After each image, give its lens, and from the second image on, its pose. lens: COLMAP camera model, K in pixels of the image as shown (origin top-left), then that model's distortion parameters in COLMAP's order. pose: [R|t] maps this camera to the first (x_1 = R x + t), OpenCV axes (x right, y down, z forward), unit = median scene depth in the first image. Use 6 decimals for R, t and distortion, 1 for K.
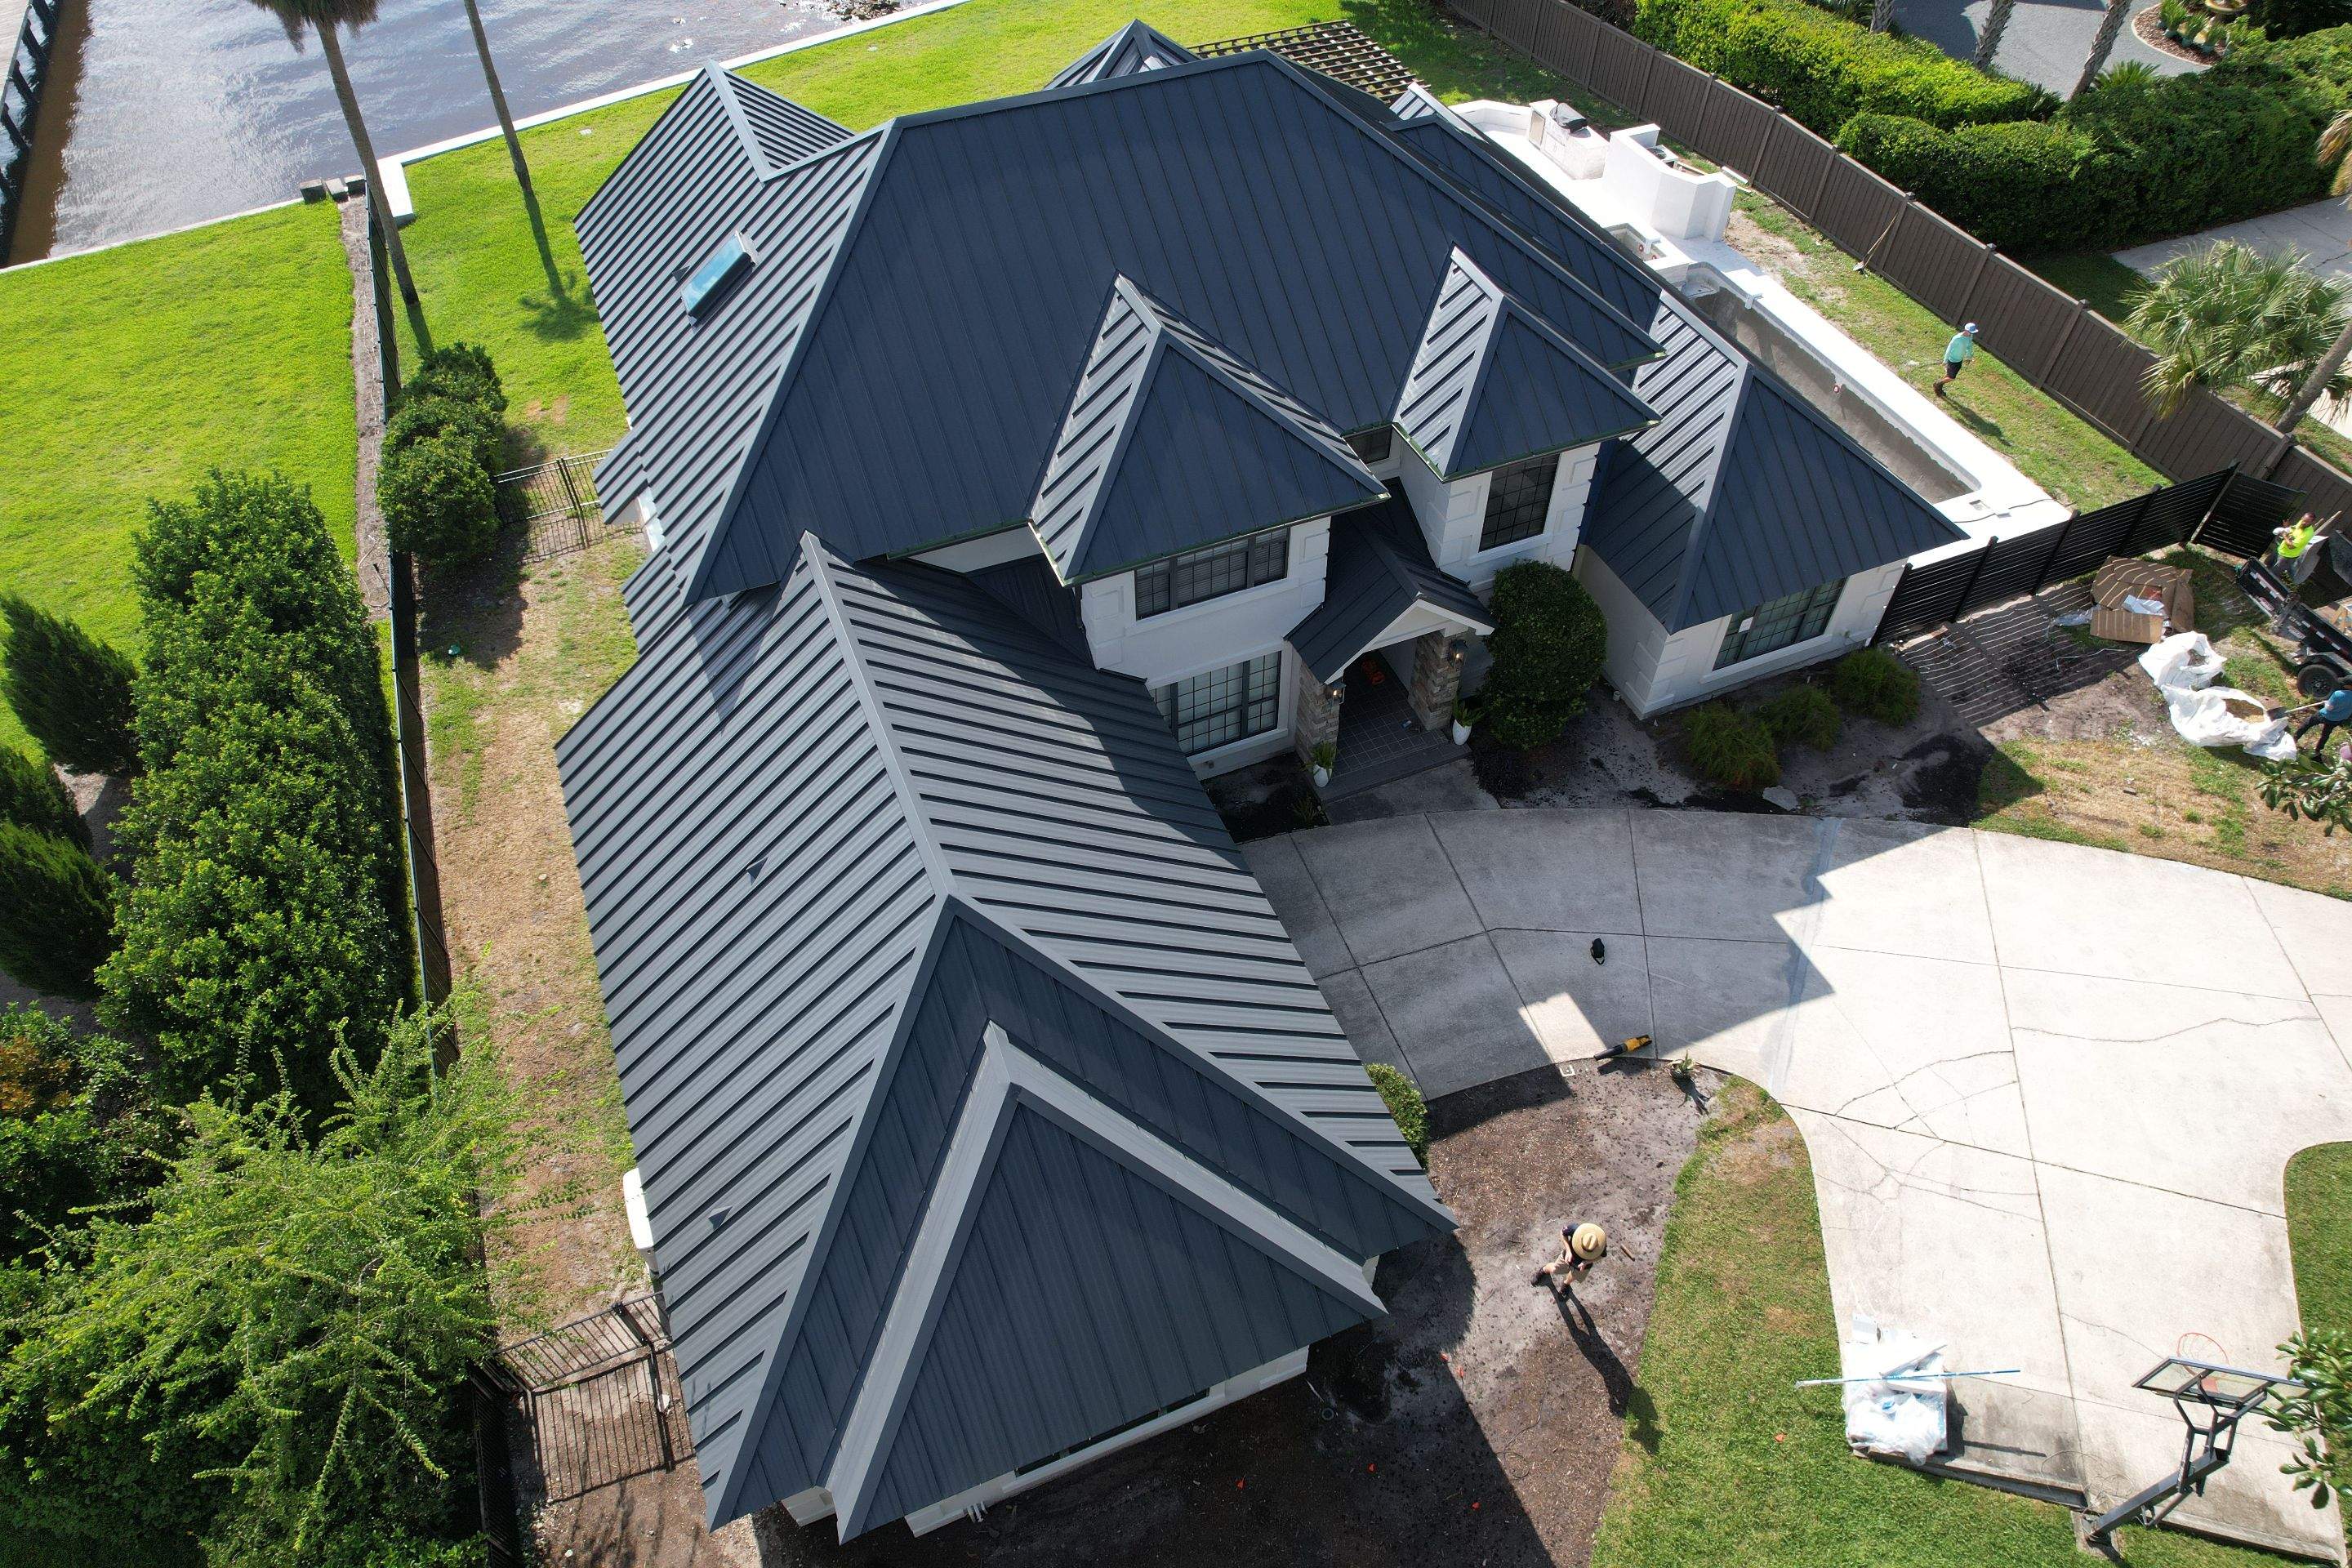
lens RADIAL K [[1480.2, 0, 1182.9], [0, 1480.2, 791.1], [0, 0, 1]] dist [-0.032052, 0.002196]
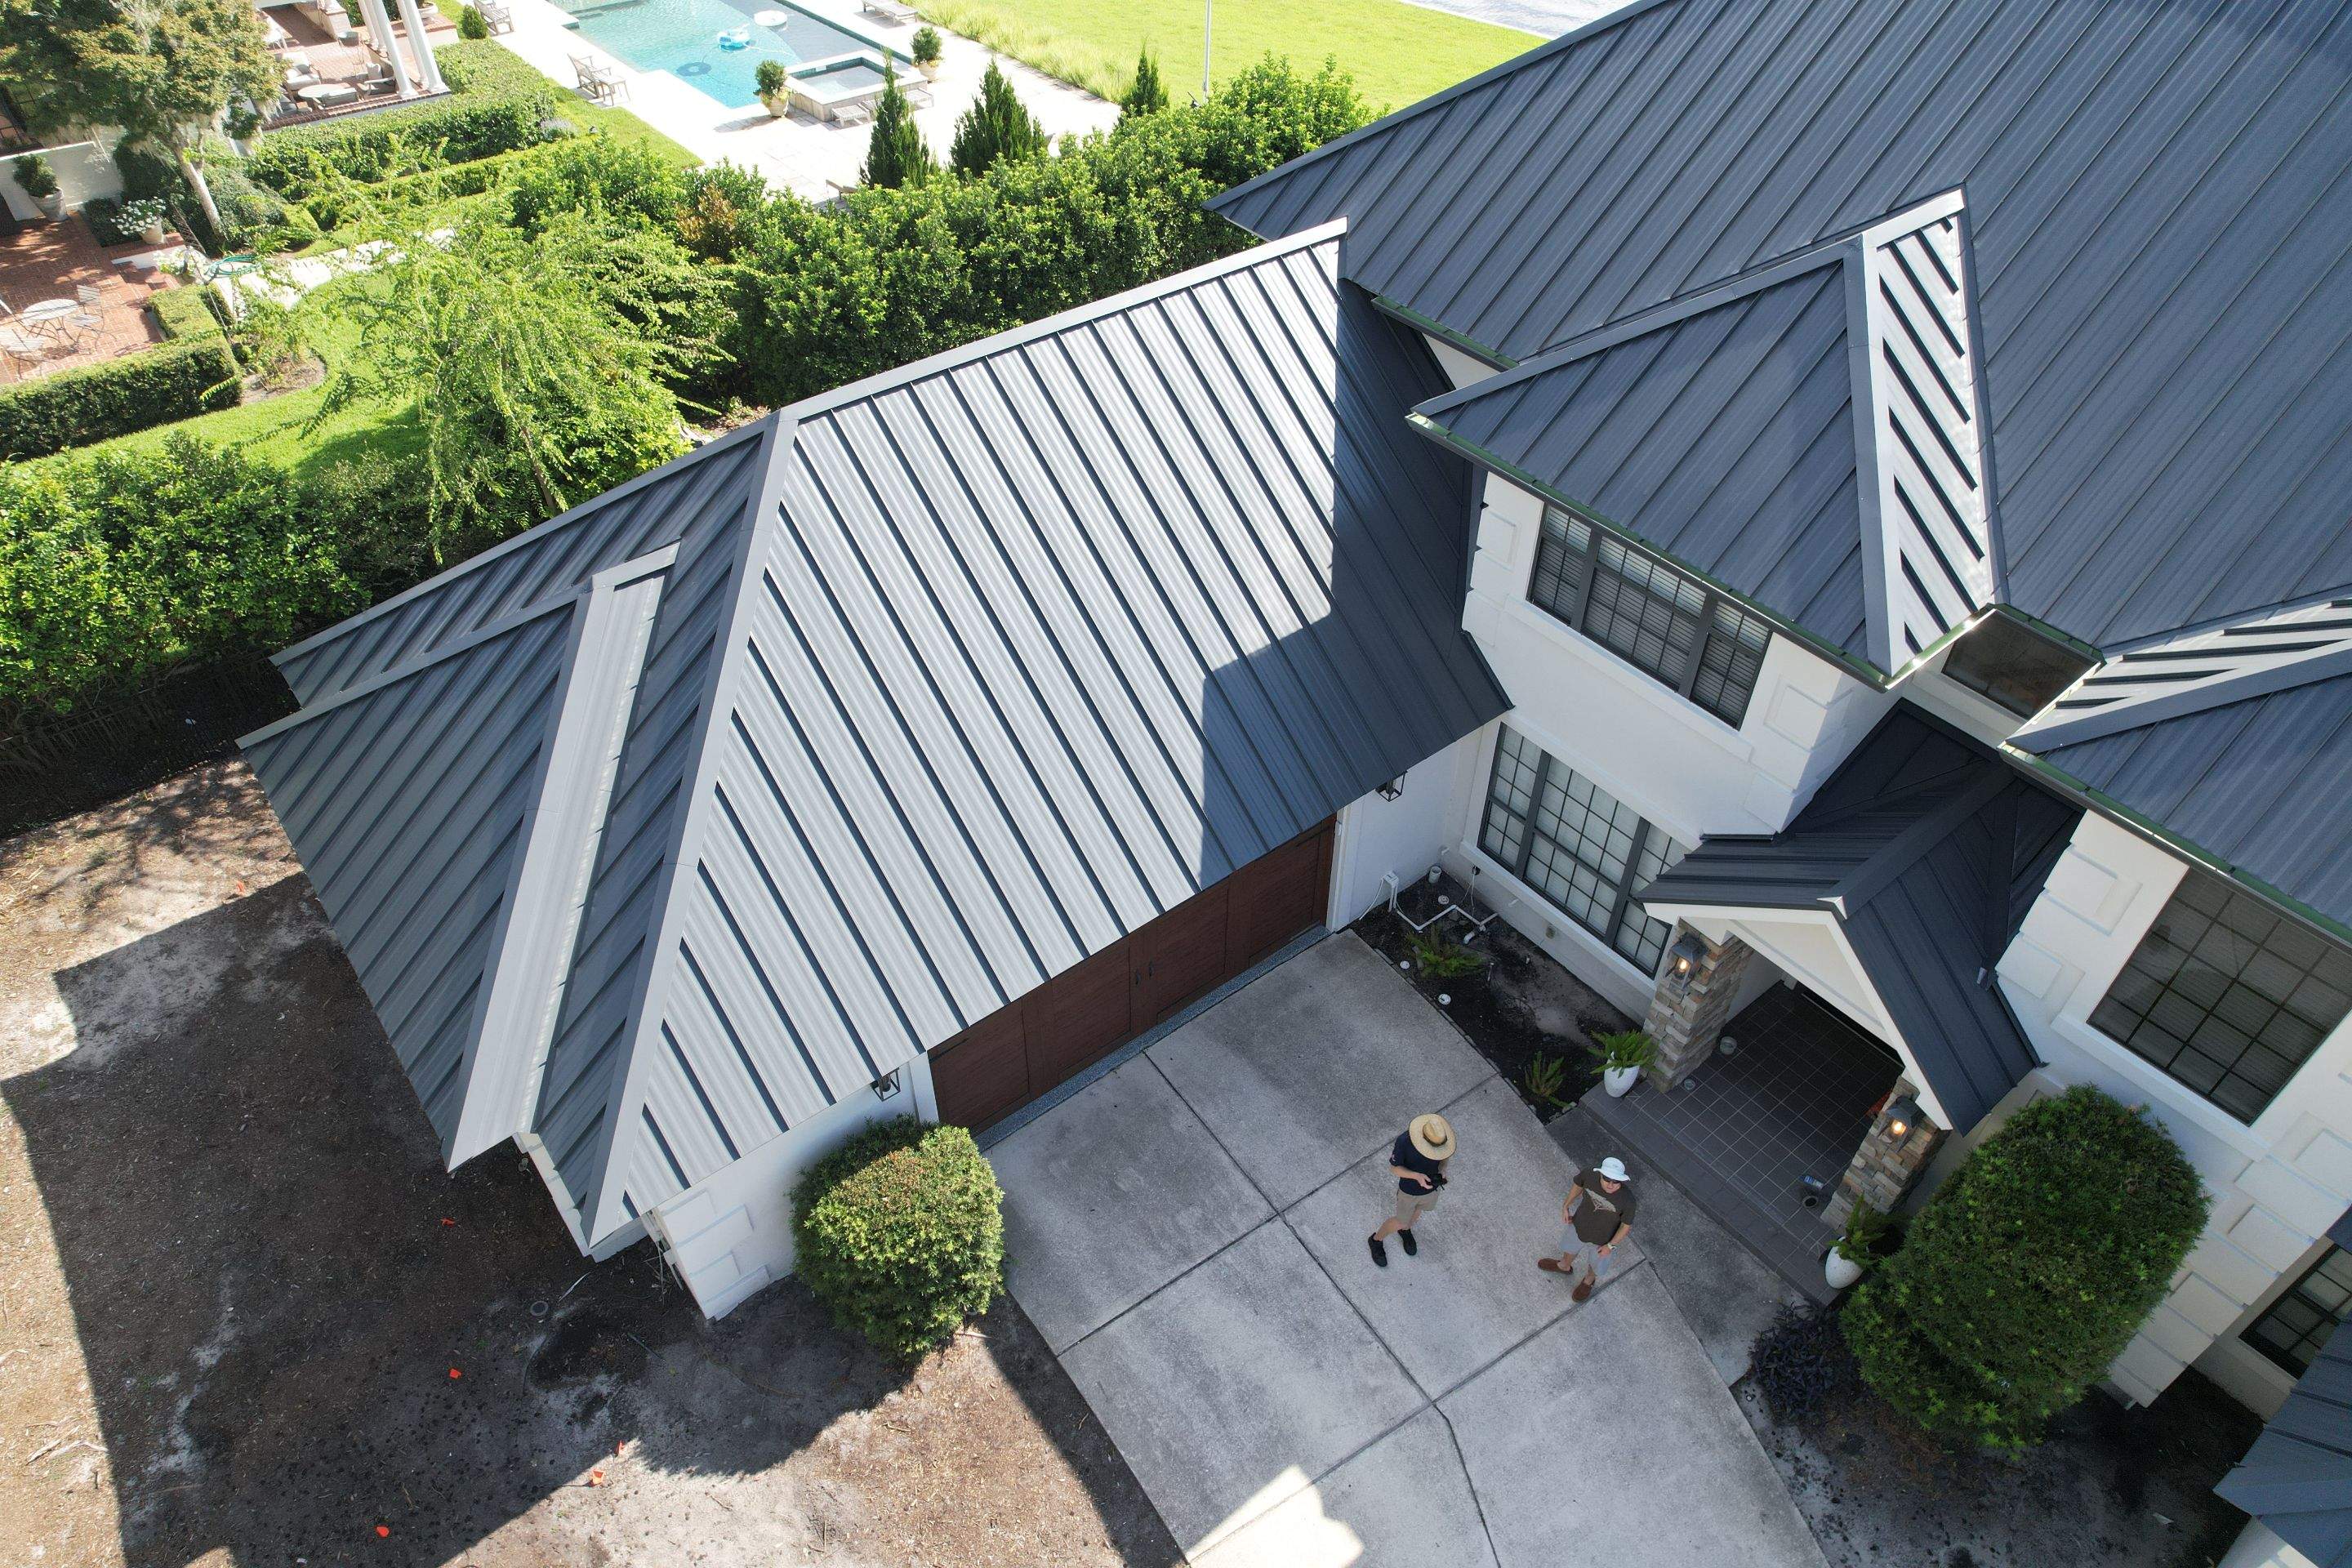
lens RADIAL K [[1499.2, 0, 1176.2], [0, 1499.2, 791.4], [0, 0, 1]] dist [-0.073573, 0.069489]
pose [[0.274398, 0.659774, -0.699574, 0.381494], [-0.732246, 0.614921, 0.292724, -0.124218], [0.623314, 0.431938, 0.651850, 0.451086]]
